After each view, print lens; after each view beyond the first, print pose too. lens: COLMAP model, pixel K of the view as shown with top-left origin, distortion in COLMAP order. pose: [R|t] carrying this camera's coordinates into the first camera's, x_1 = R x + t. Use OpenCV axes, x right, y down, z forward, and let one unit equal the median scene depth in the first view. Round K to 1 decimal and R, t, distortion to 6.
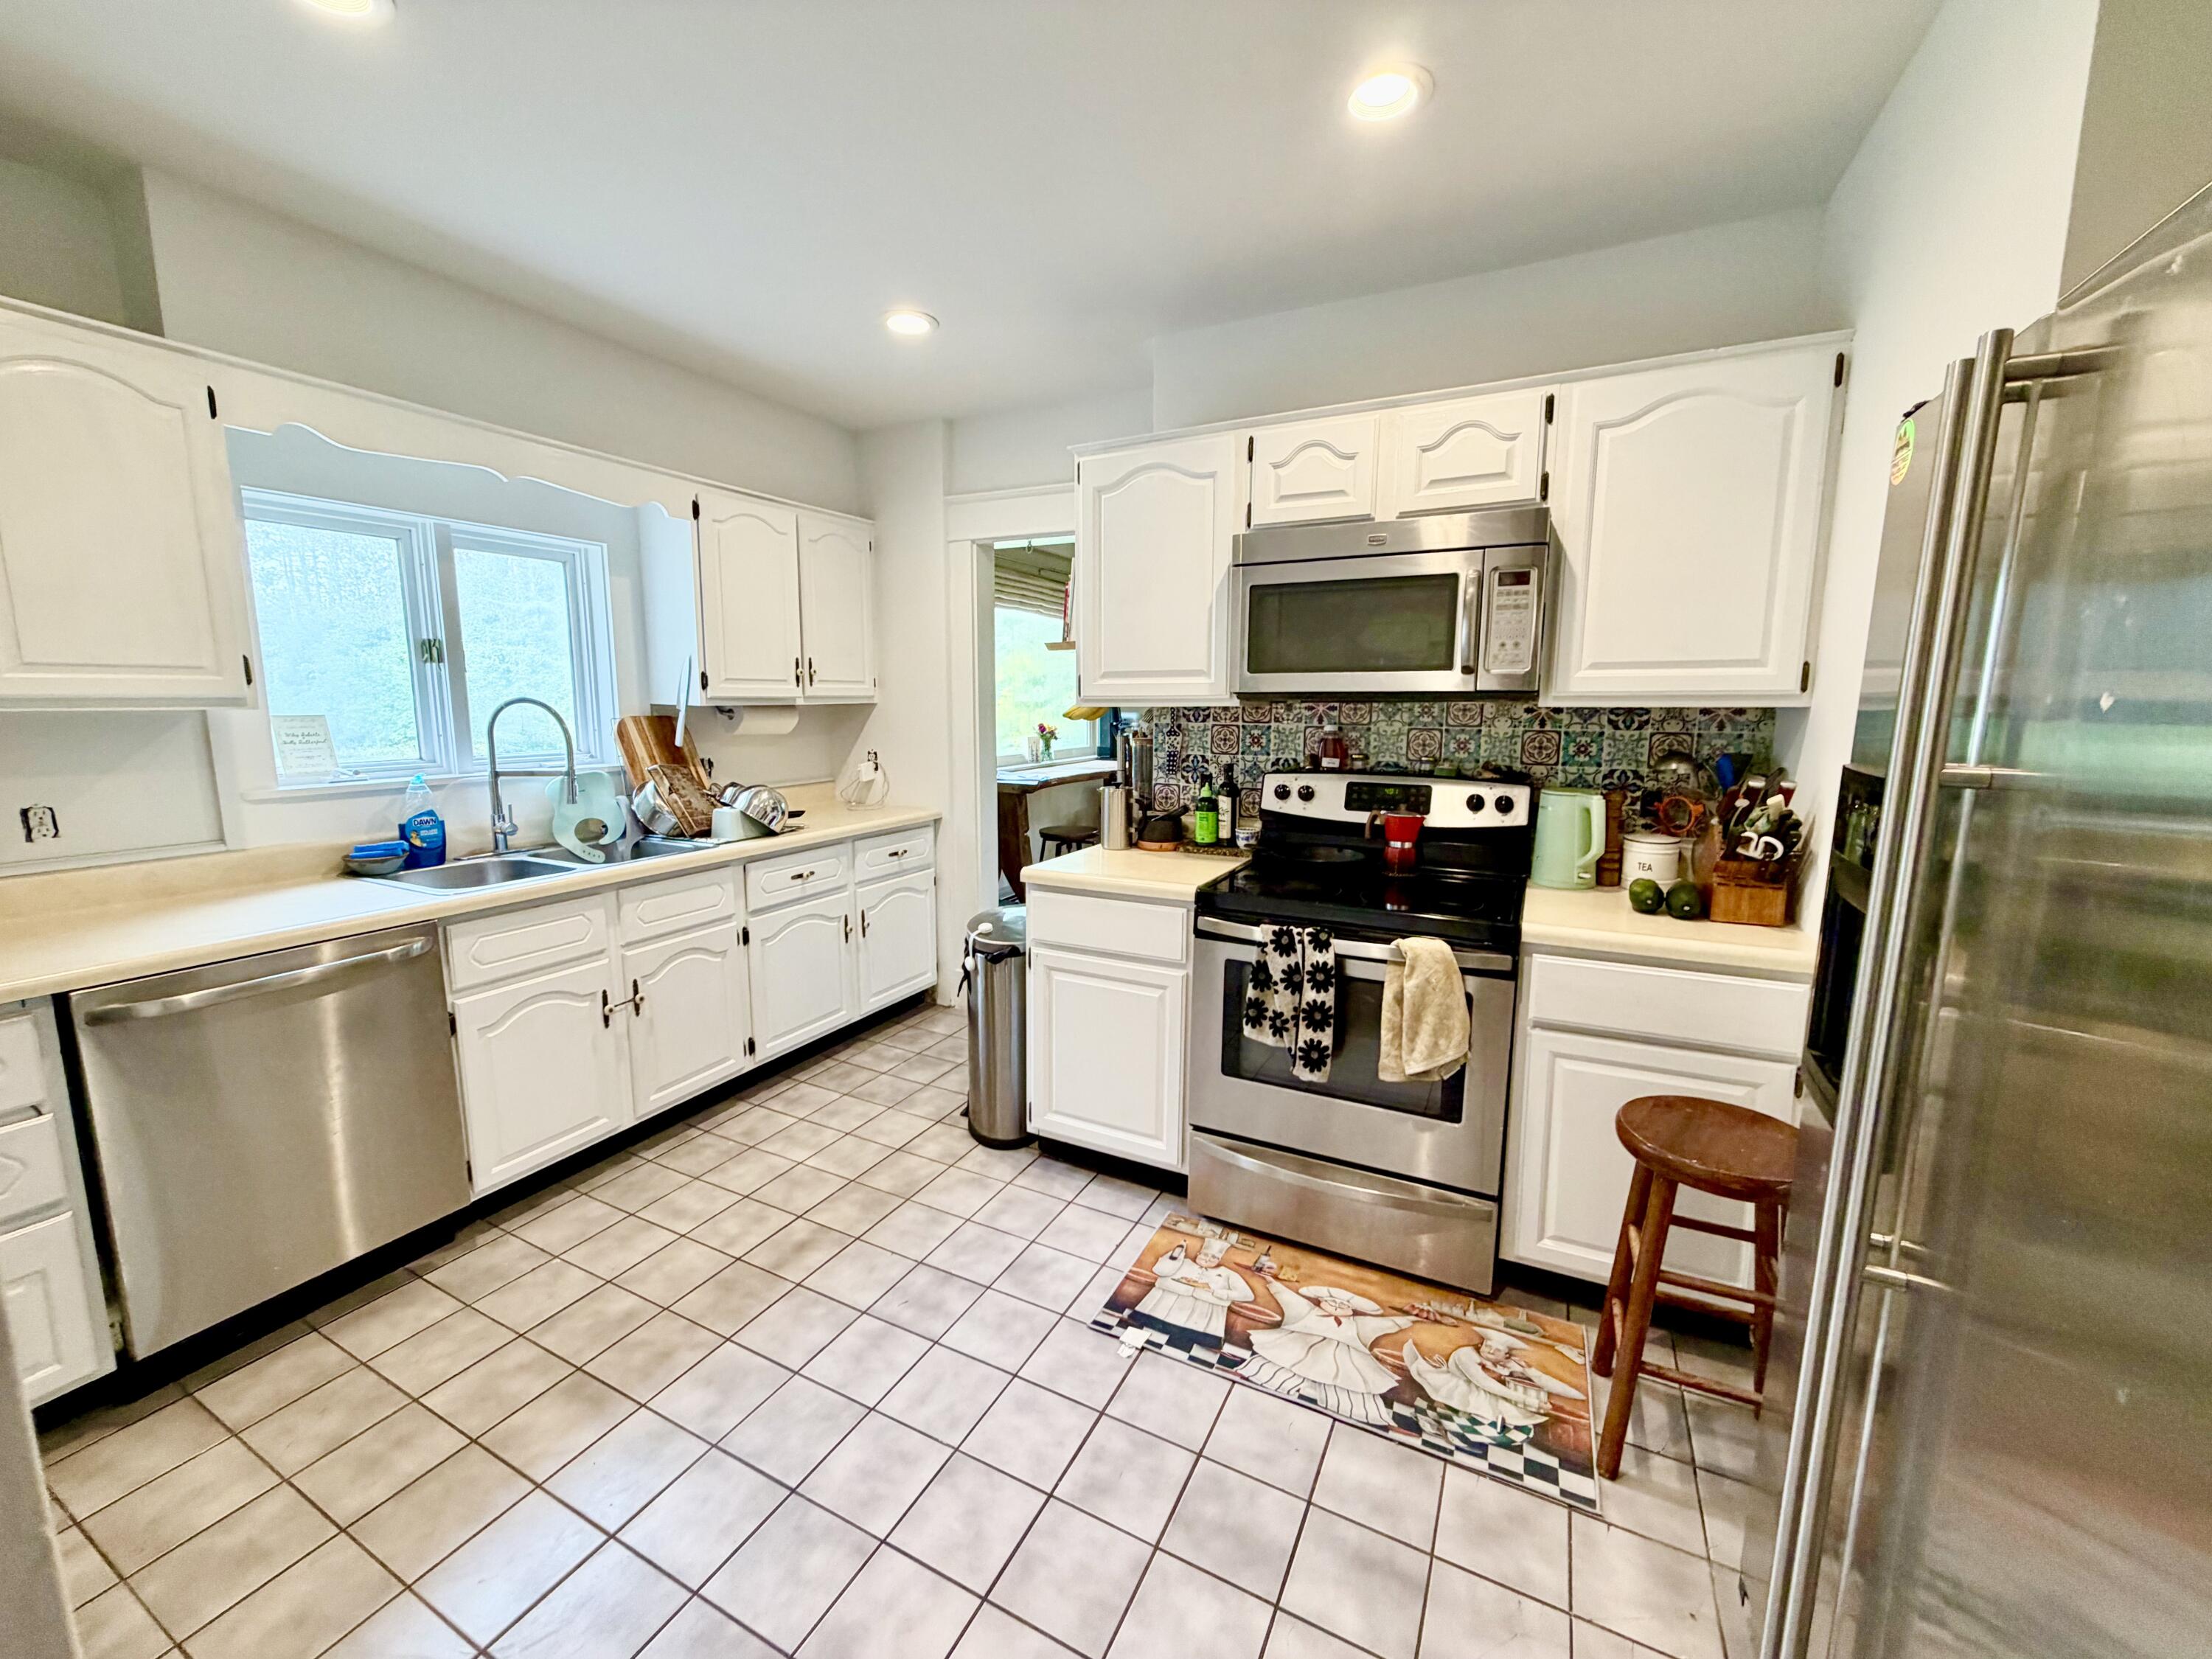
lens RADIAL K [[881.4, 0, 1095.8], [0, 881.4, 827.3], [0, 0, 1]] dist [0.000735, -0.000248]
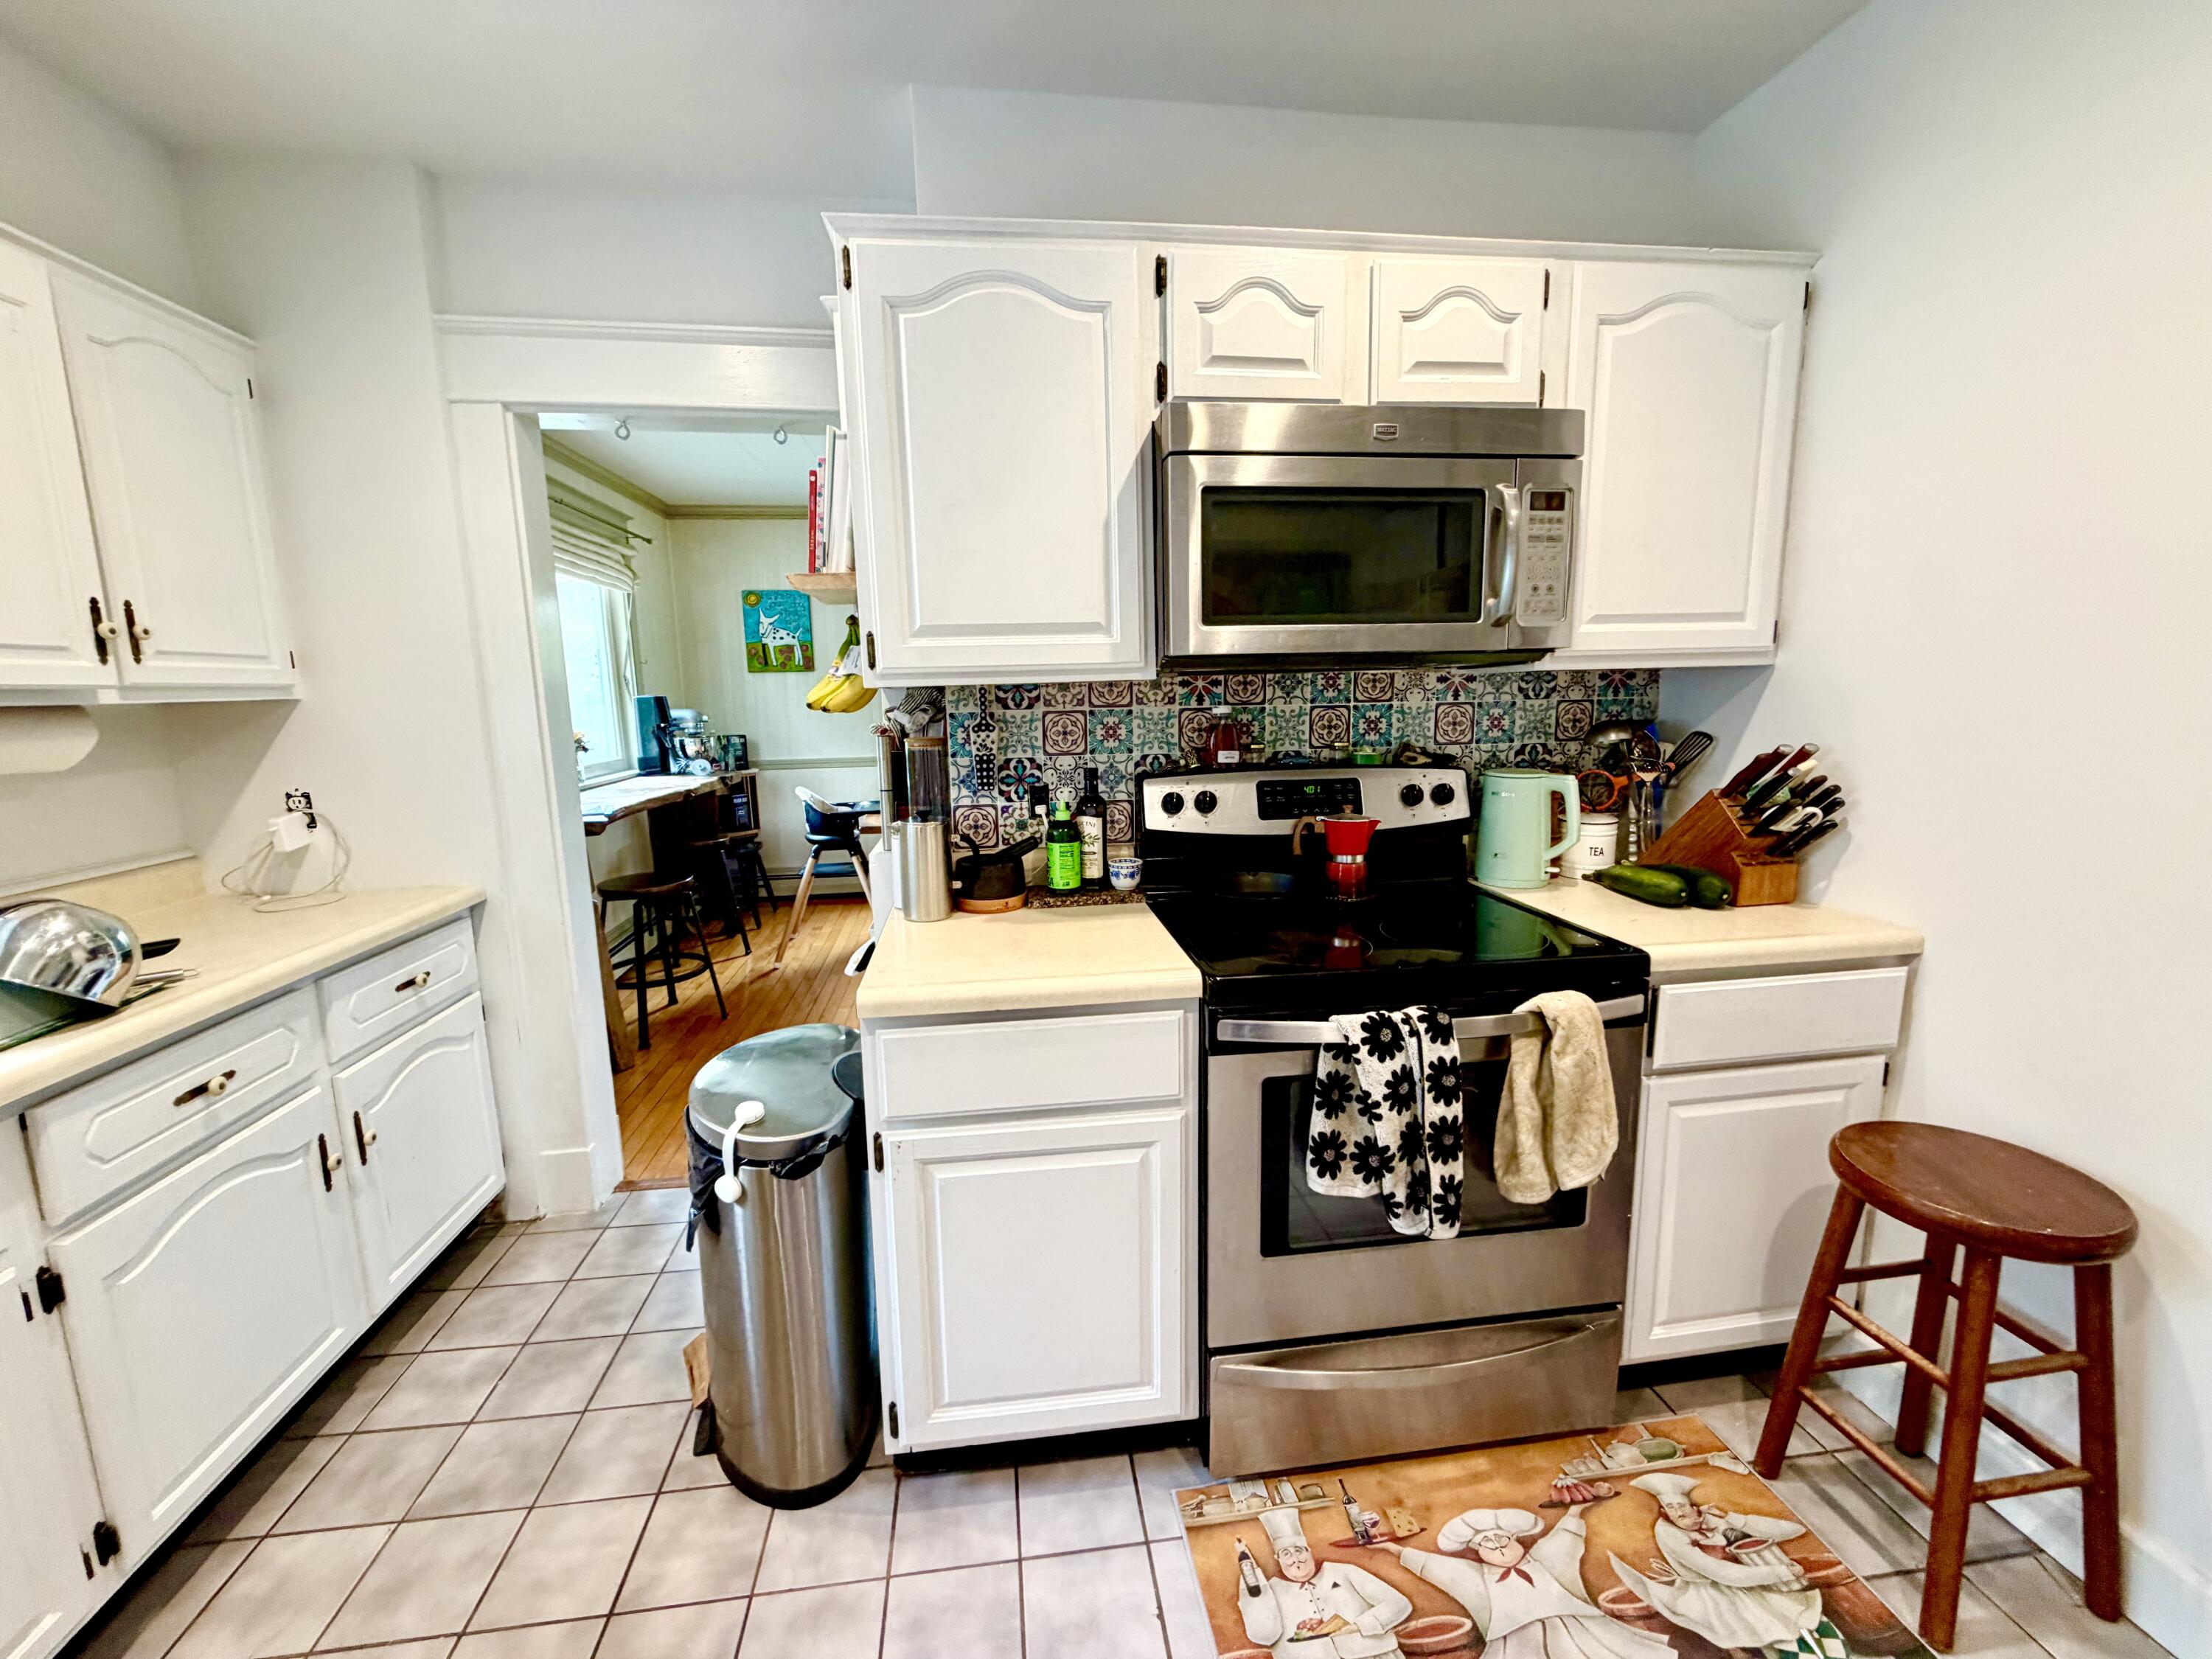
lens RADIAL K [[881.4, 0, 1095.9], [0, 881.4, 827.3], [0, 0, 1]] dist [0.000735, -0.000248]
pose [[0.823295, -0.106117, 0.557606, -0.242684], [0.103786, 0.993951, 0.035920, -0.054373], [-0.558044, 0.028299, 0.829328, 0.468844]]
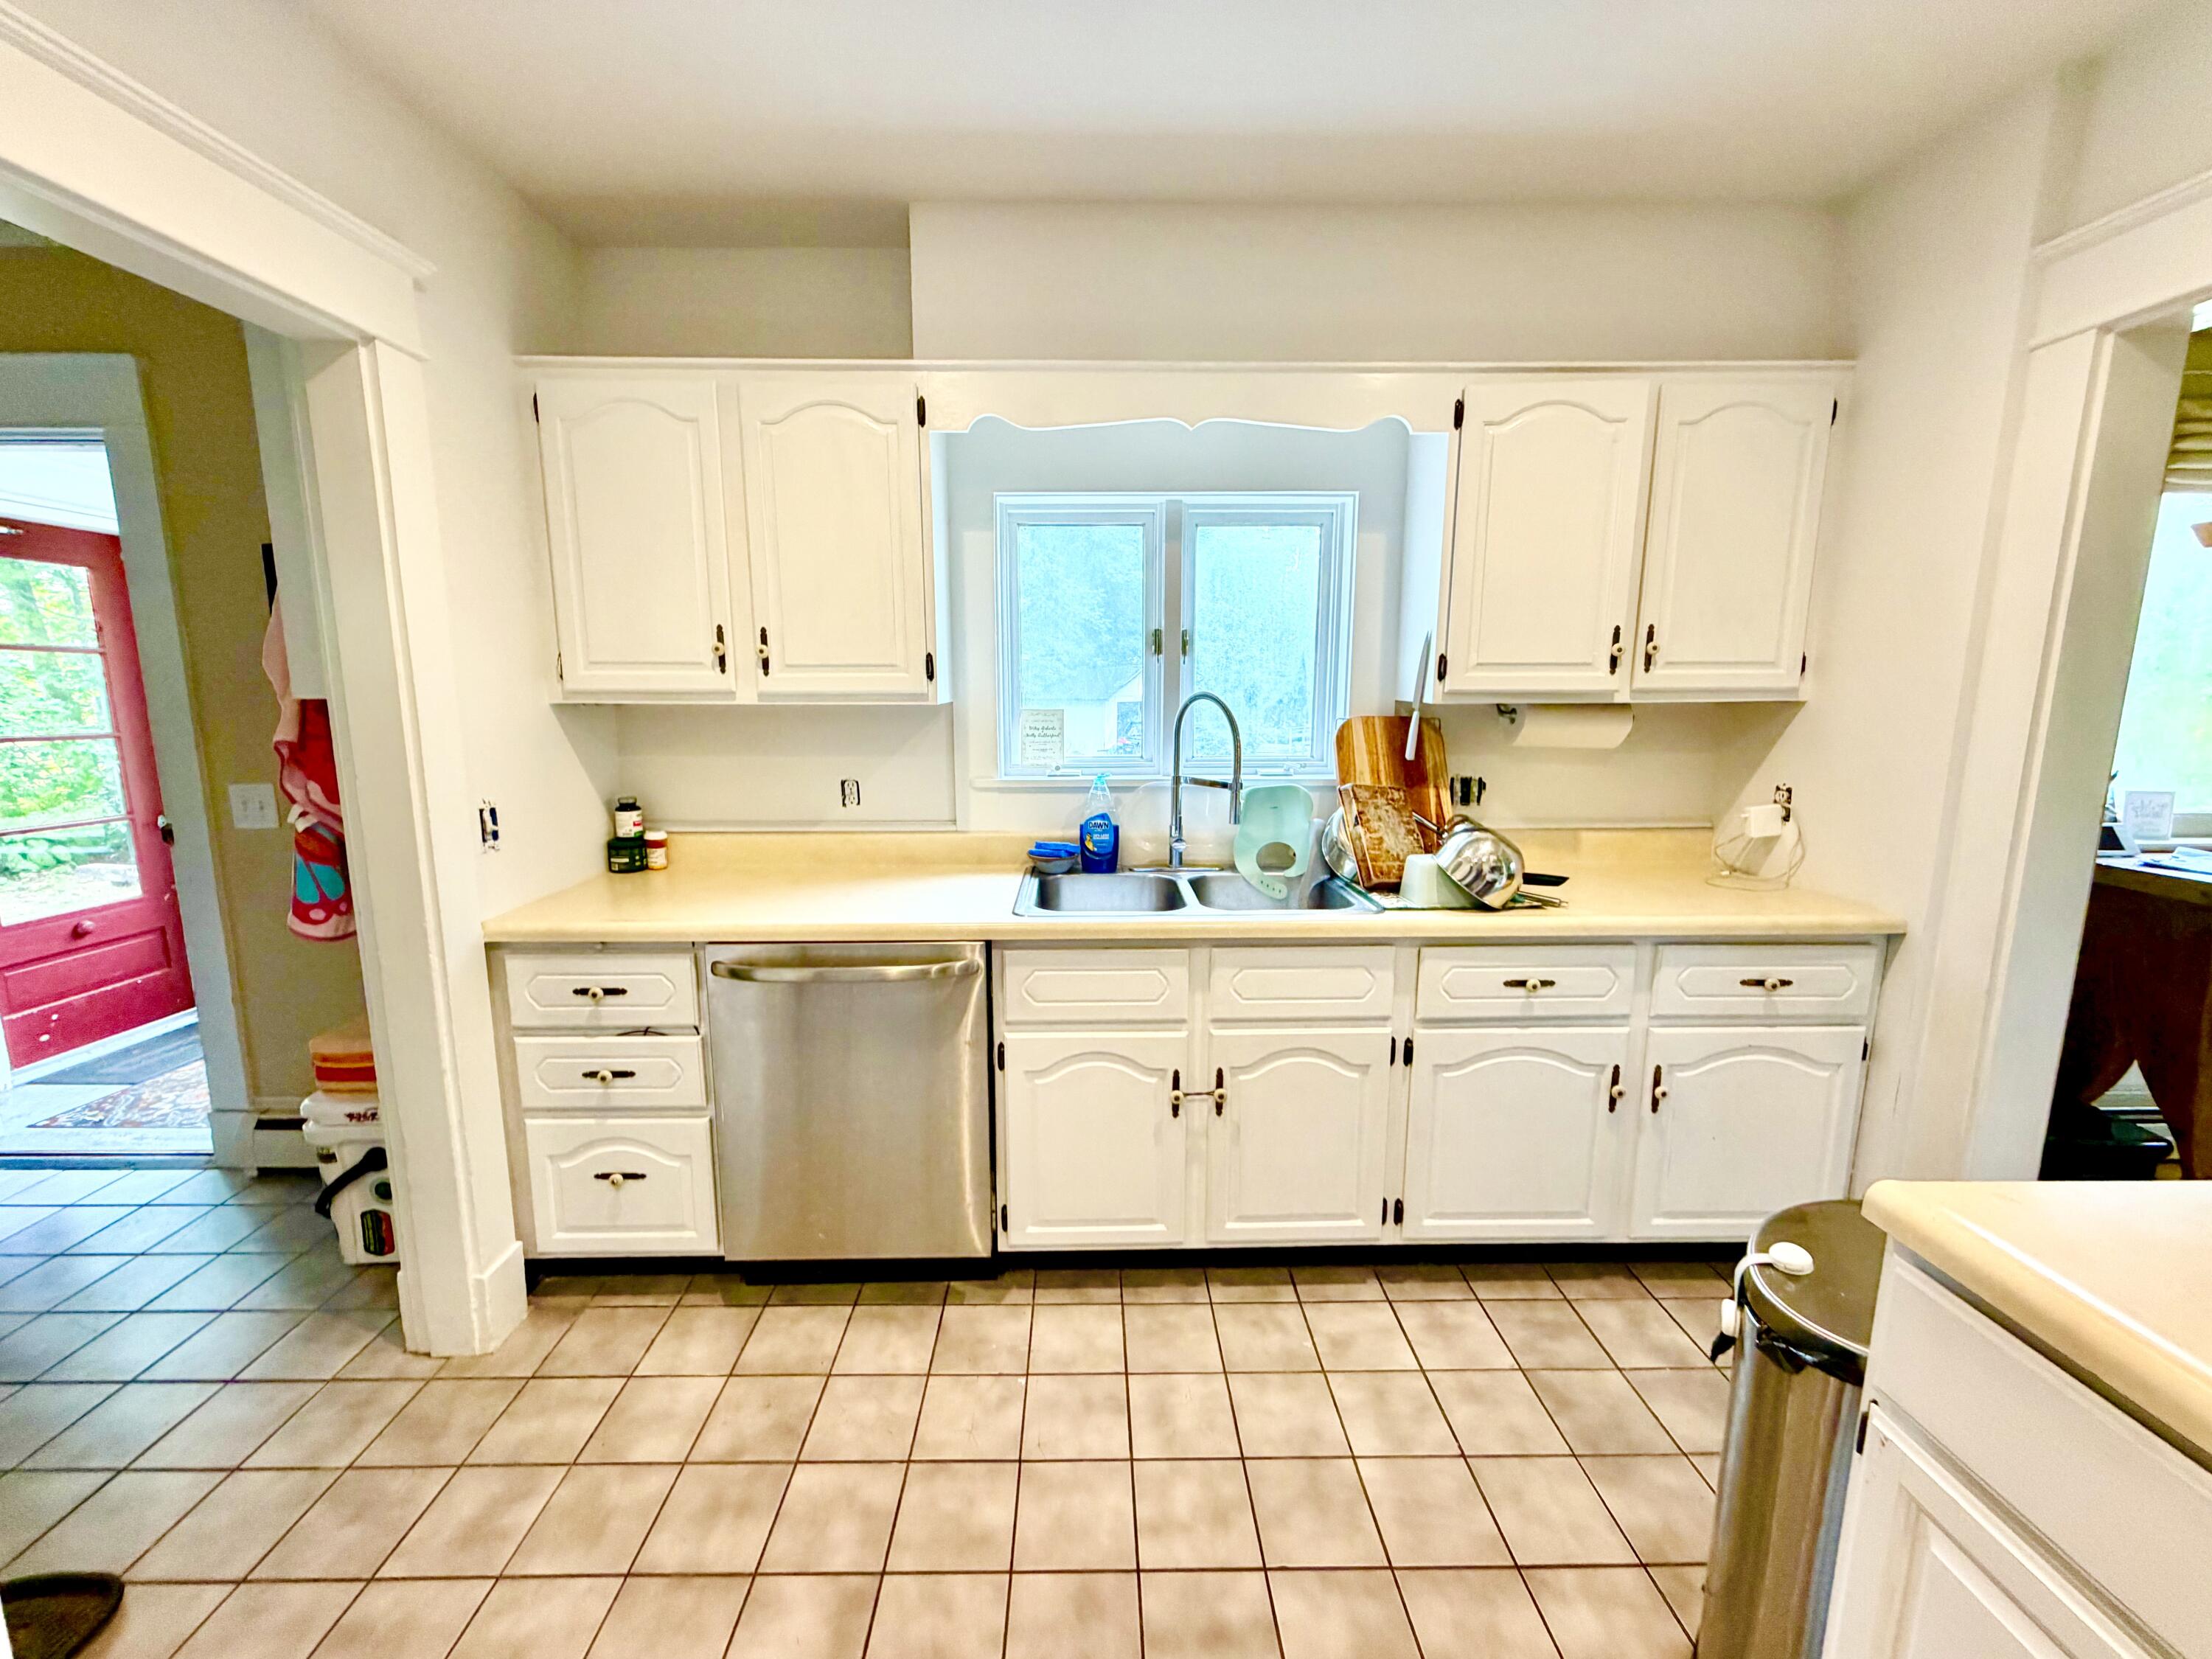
lens RADIAL K [[881.4, 0, 1096.6], [0, 881.4, 828.9], [0, 0, 1]] dist [0.000735, -0.000248]
pose [[0.466235, 0.135301, -0.874253, 0.057956], [-0.126308, 0.988292, 0.085591, -0.080315], [0.875597, 0.070520, 0.477866, 0.537295]]
